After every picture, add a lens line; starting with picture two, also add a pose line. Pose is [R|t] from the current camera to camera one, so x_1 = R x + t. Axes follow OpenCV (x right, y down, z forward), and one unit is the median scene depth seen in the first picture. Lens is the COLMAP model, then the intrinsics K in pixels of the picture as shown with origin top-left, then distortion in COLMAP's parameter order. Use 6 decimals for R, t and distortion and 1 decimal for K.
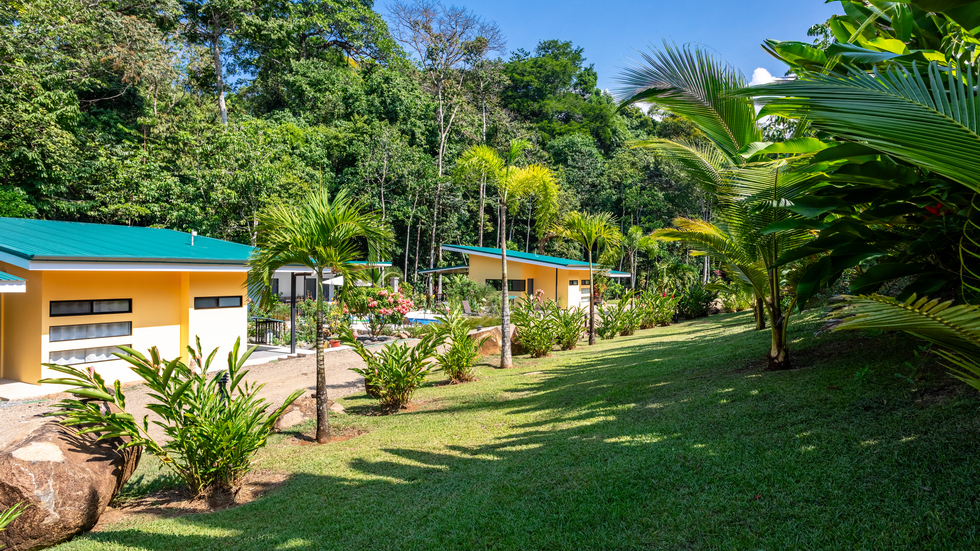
lens RADIAL K [[658.8, 0, 490.5], [0, 658.8, 274.7], [0, 0, 1]] dist [-0.001990, -0.000101]
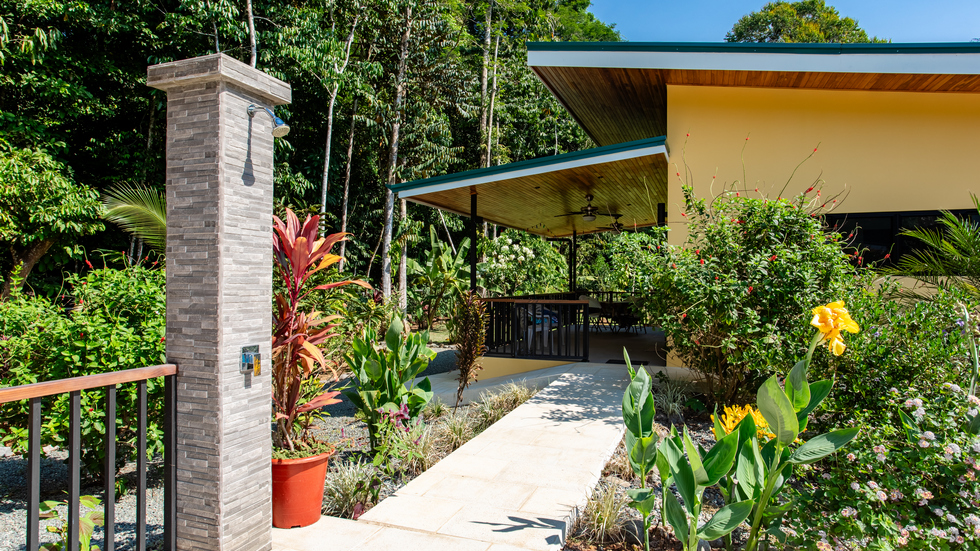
lens RADIAL K [[580.7, 0, 482.5], [0, 580.7, 269.2], [0, 0, 1]] dist [-0.015199, 0.003558]
pose [[0.988152, -0.006890, 0.153325, -0.090445], [0.010953, 0.999610, -0.025673, 0.020312], [-0.153088, 0.027048, 0.987842, 0.671414]]
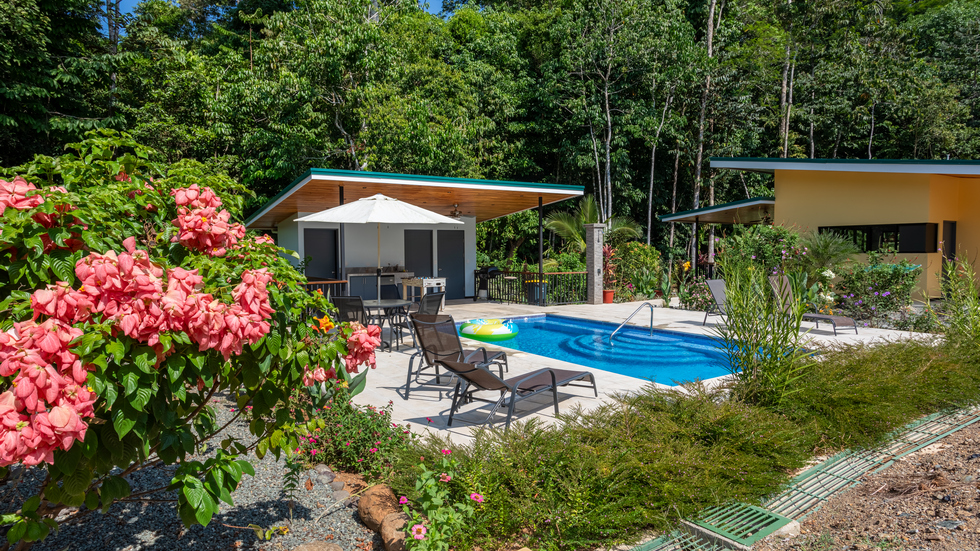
lens RADIAL K [[580.7, 0, 483.1], [0, 580.7, 275.2], [0, 0, 1]] dist [-0.015199, 0.003558]
pose [[0.895608, 0.000354, -0.444845, -0.028765], [0.015673, 0.999354, 0.032350, 0.018107], [0.444569, -0.035945, 0.895023, 0.449672]]
